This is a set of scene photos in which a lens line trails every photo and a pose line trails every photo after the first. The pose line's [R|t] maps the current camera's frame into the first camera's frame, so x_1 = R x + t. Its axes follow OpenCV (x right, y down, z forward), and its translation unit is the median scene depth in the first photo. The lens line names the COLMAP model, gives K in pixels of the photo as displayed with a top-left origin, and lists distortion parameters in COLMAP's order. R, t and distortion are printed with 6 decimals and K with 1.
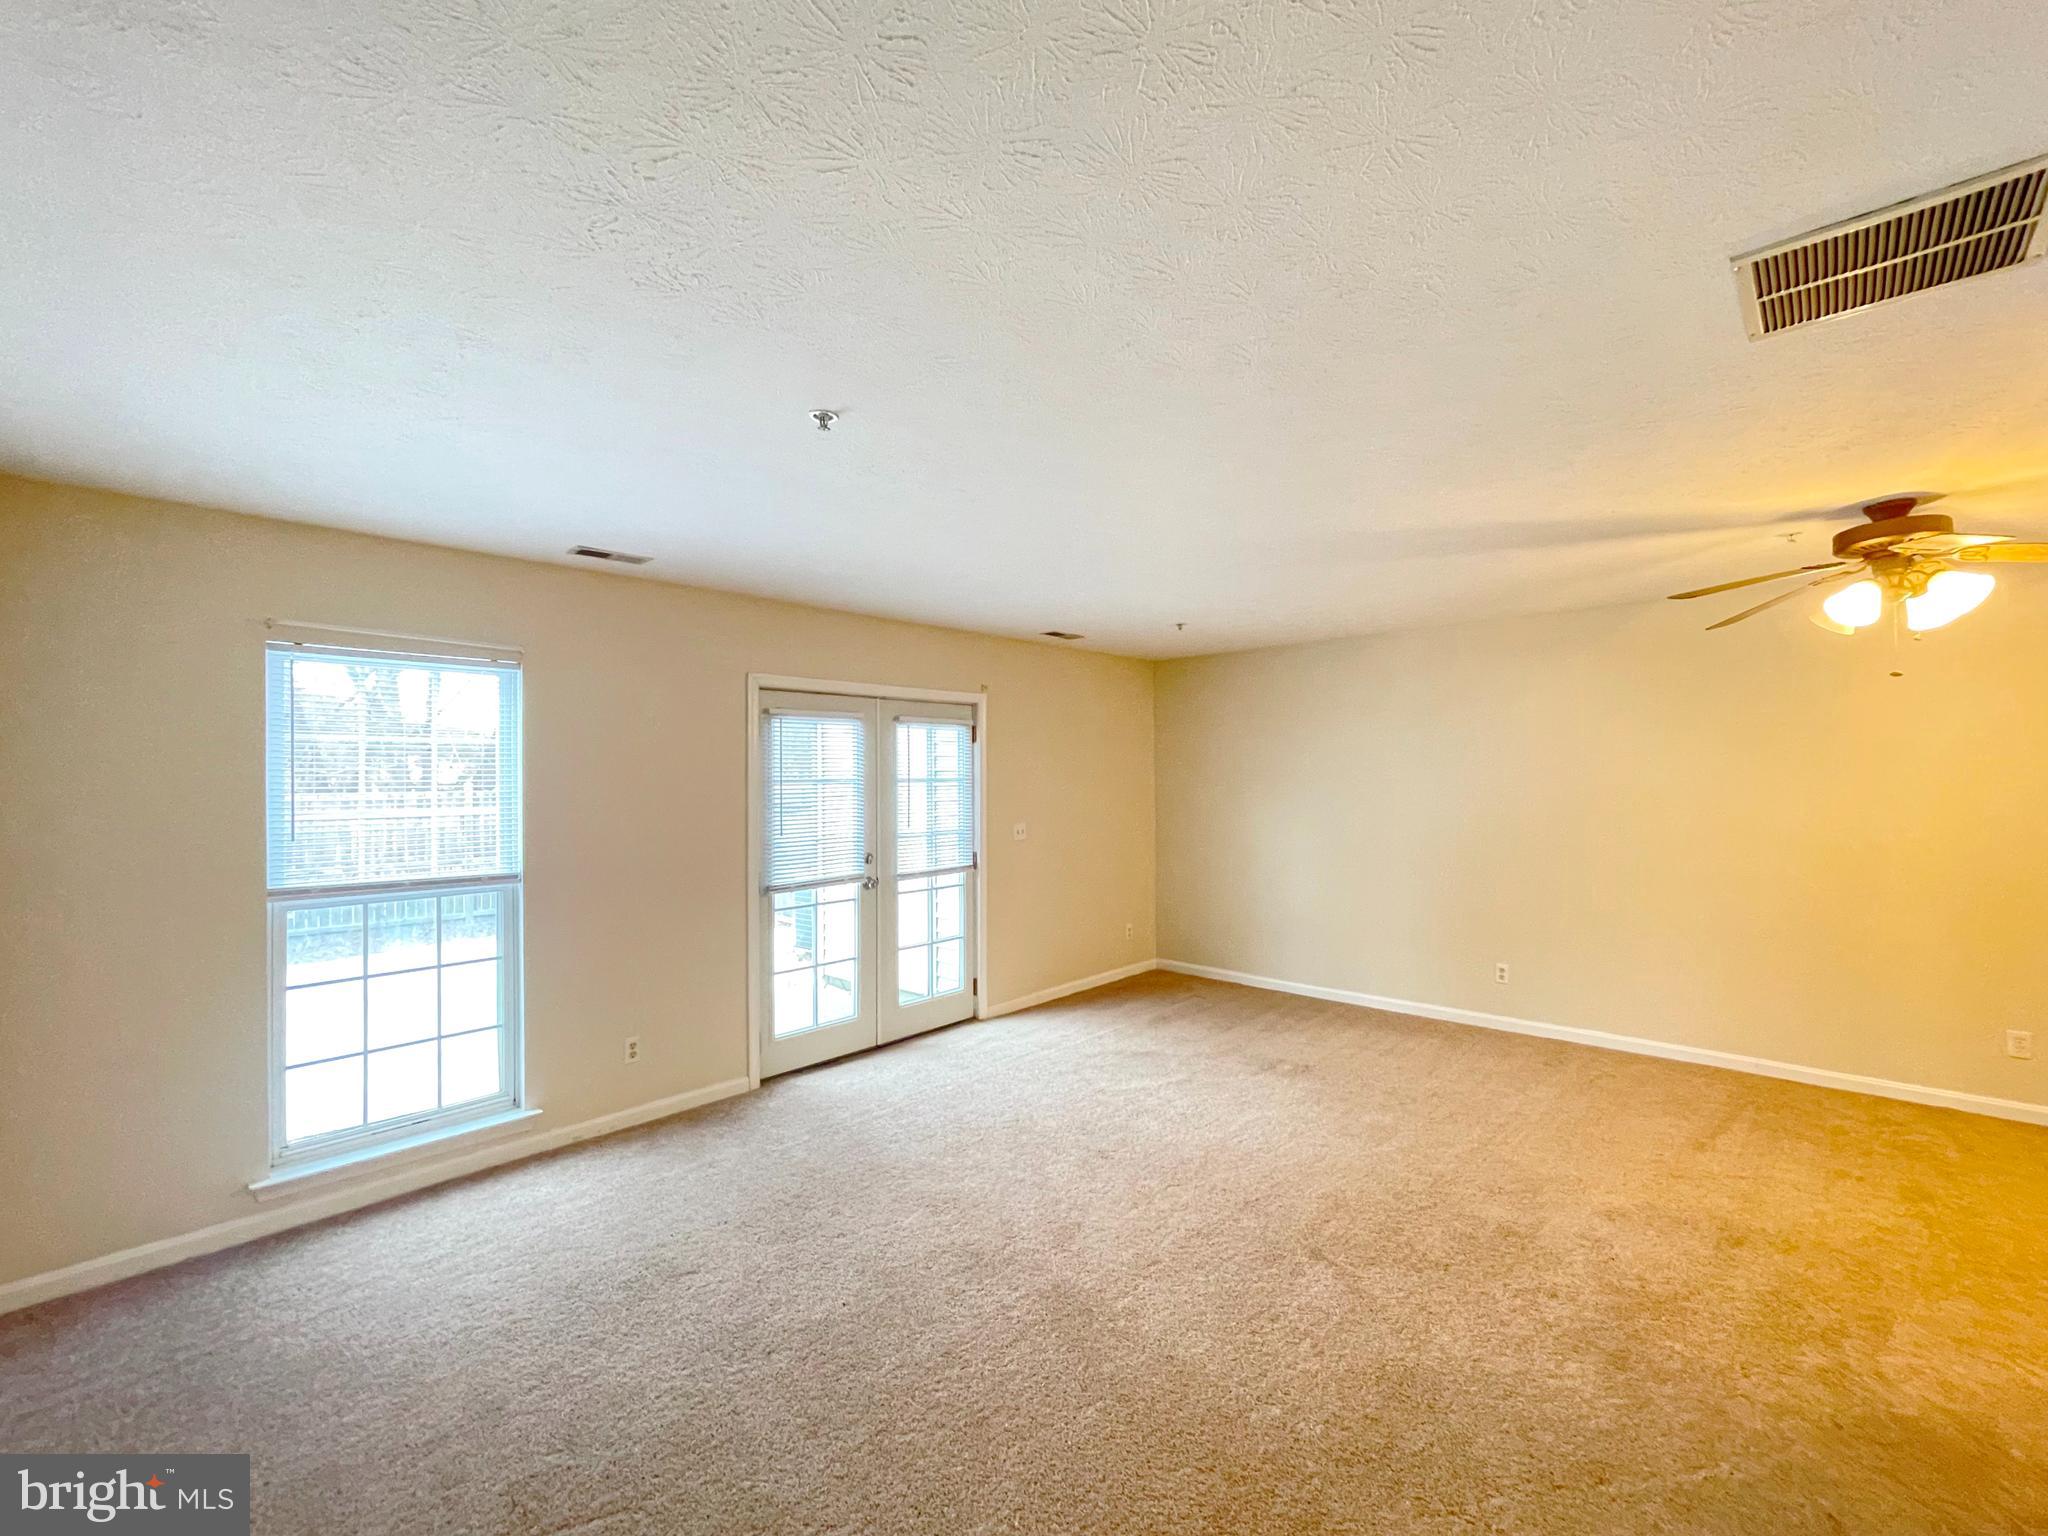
lens RADIAL K [[845.5, 0, 1017.2], [0, 845.5, 760.3], [0, 0, 1]] dist [0.003194, -0.001400]
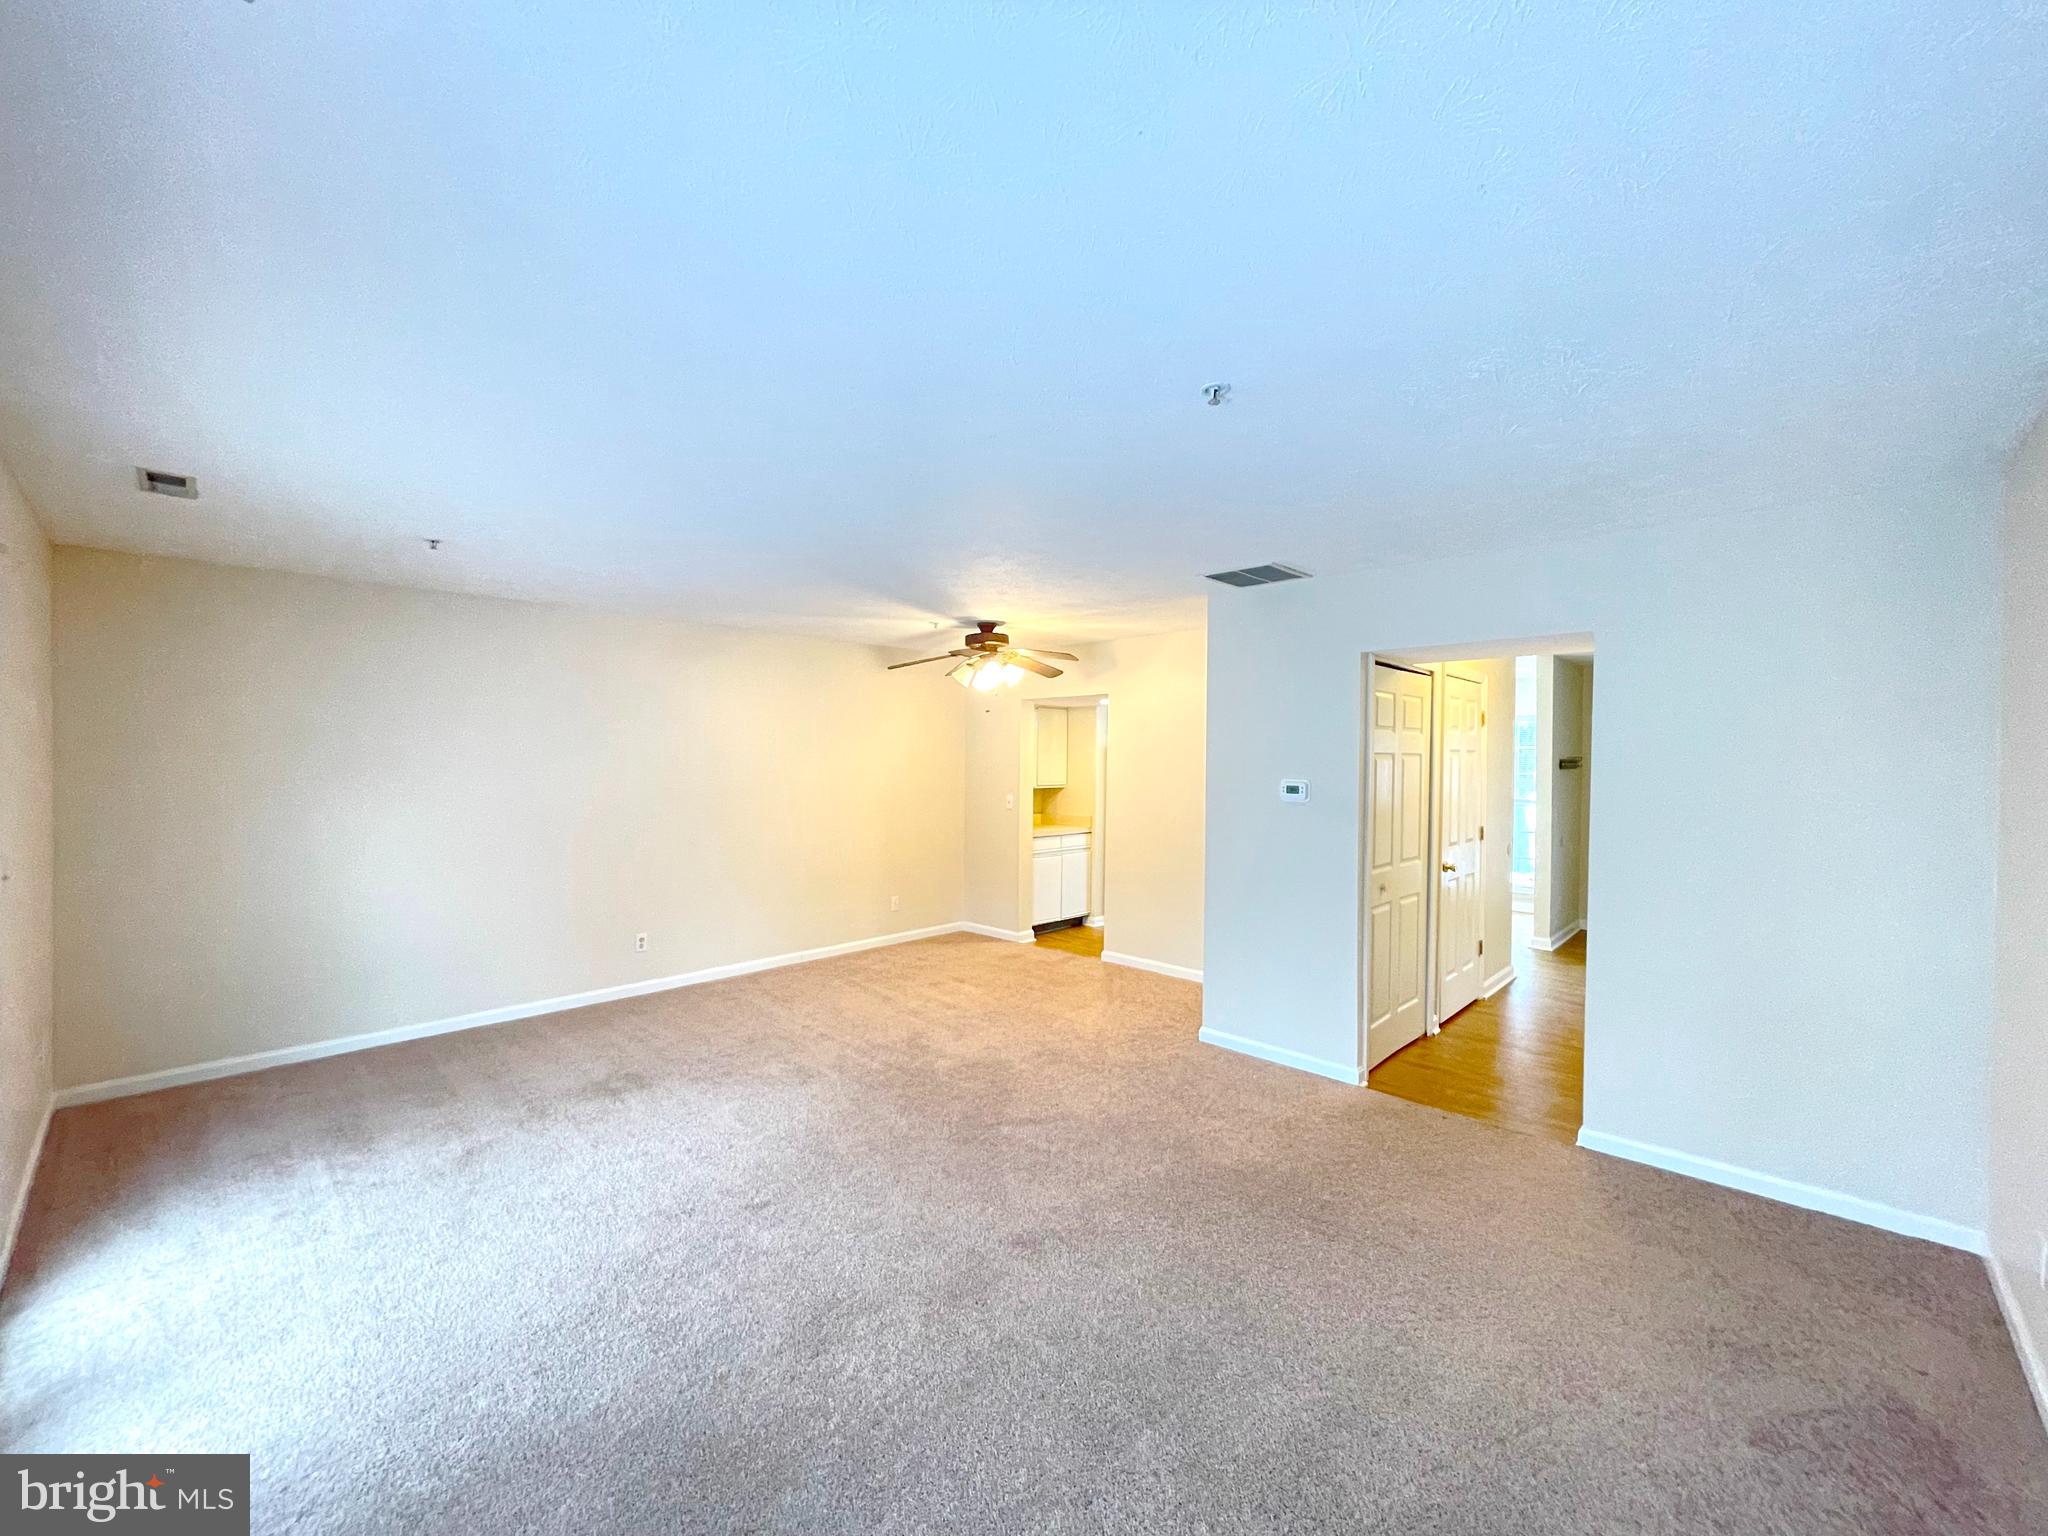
lens RADIAL K [[845.5, 0, 1013.3], [0, 845.5, 765.6], [0, 0, 1]] dist [0.003194, -0.001400]
pose [[0.000027, 0.002754, 0.999996, -0.537961], [-0.024533, 0.999695, -0.002753, 0.014125], [-0.999699, -0.024533, 0.000095, 0.541463]]
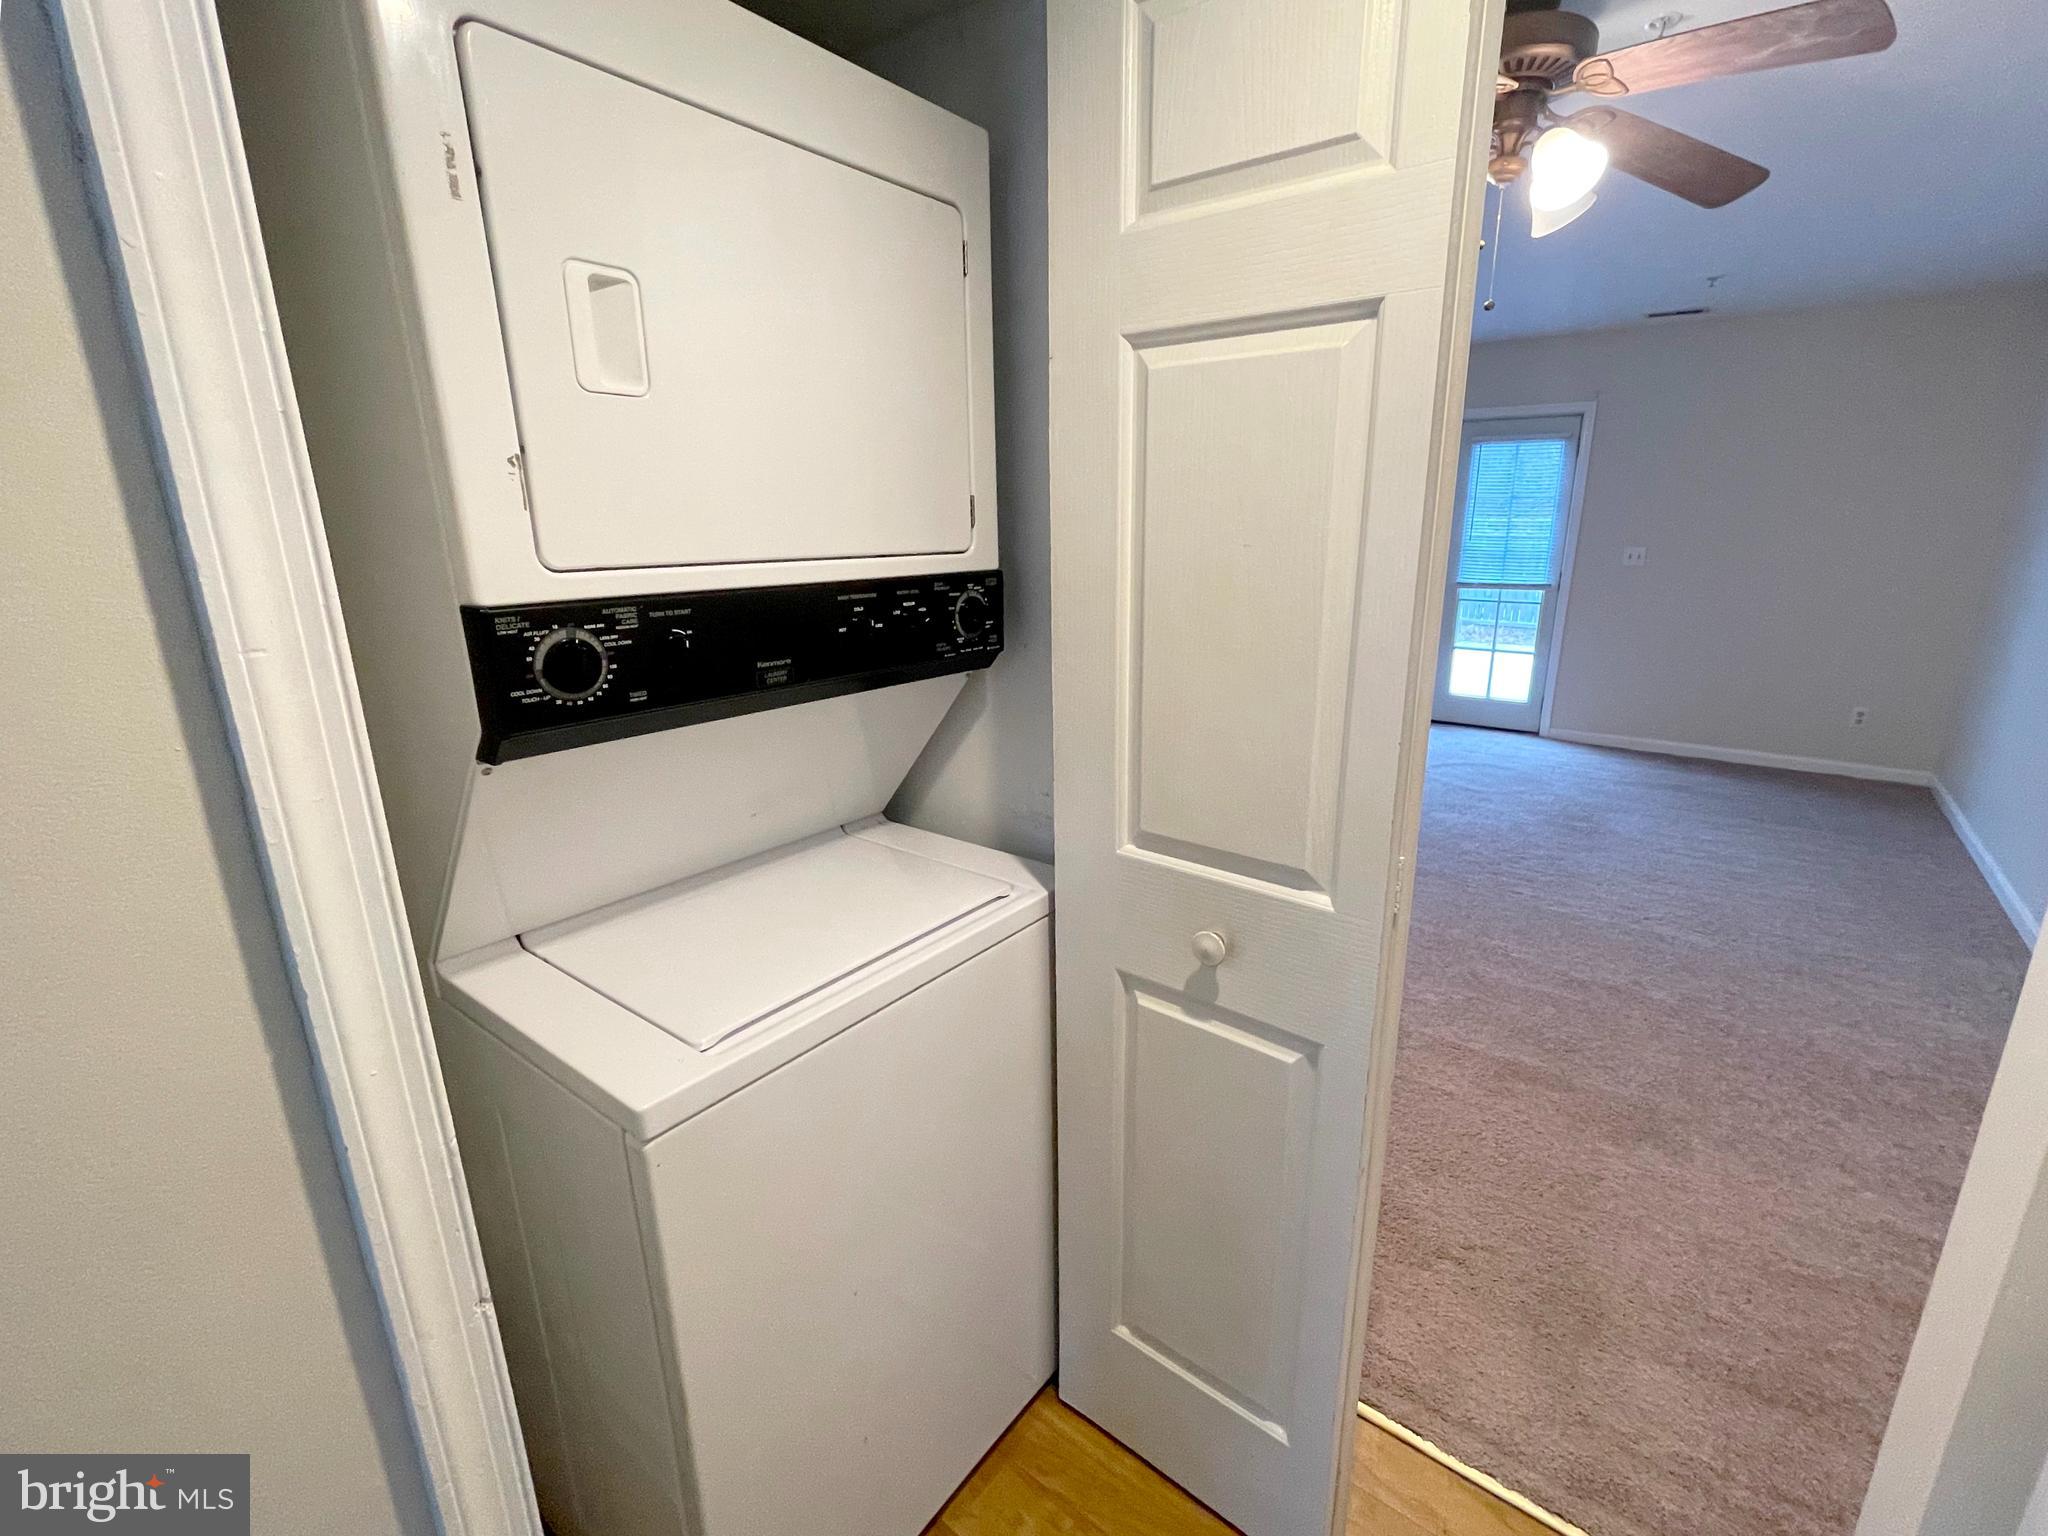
lens RADIAL K [[912.1, 0, 1098.3], [0, 912.1, 777.4], [0, 0, 1]] dist [-0.001623, 0.000703]
pose [[0.134213, 0.280132, -0.950533, 1.088076], [0.010767, 0.958743, 0.284071, 0.032550], [0.990894, -0.048361, 0.125660, 0.352802]]
